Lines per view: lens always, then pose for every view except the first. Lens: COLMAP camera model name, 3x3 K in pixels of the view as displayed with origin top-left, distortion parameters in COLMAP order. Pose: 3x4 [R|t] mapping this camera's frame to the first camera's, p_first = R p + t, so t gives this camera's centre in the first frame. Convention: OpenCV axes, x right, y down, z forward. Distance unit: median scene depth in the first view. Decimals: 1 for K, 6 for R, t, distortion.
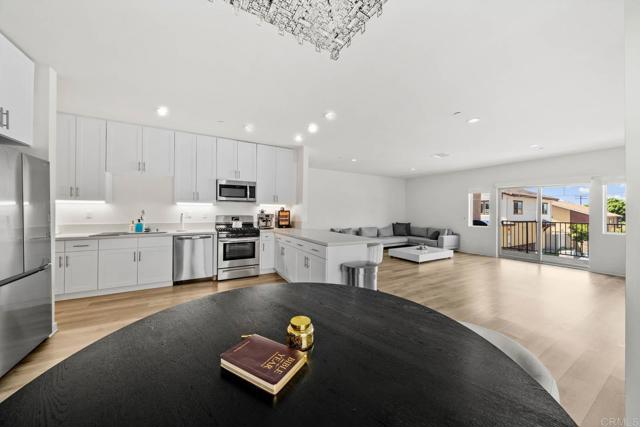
lens RADIAL K [[218.9, 0, 321.5], [0, 218.9, 211.0], [0, 0, 1]] dist [0.001848, 0.000134]
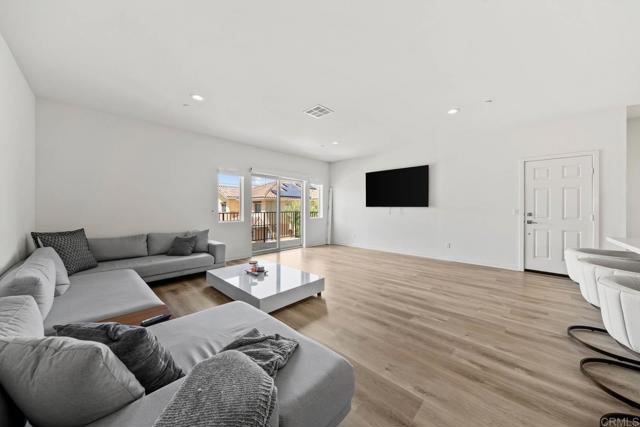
lens RADIAL K [[223.7, 0, 317.4], [0, 223.7, 207.6], [0, 0, 1]] dist [-0.000239, -0.000035]
pose [[-0.277978, -0.009003, 0.960545, -0.093172], [-0.008559, 0.999940, 0.006895, 0.025329], [-0.960549, -0.006304, -0.278038, 1.288709]]
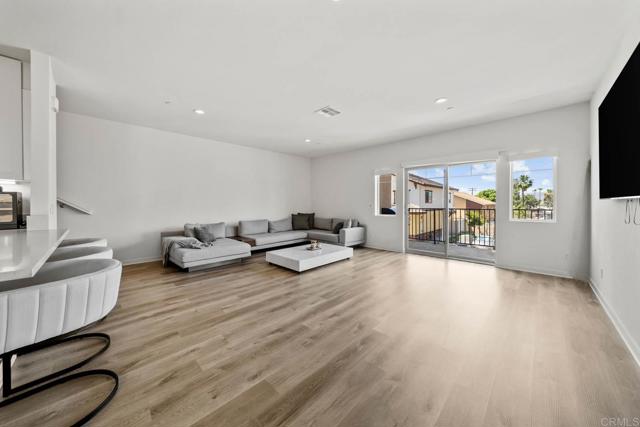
lens RADIAL K [[223.7, 0, 317.4], [0, 223.7, 207.6], [0, 0, 1]] dist [-0.000239, -0.000035]
pose [[0.964814, -0.015995, 0.262448, 0.356076], [0.010279, 0.999679, 0.023141, 0.027559], [-0.262734, -0.019629, 0.964669, 0.369816]]
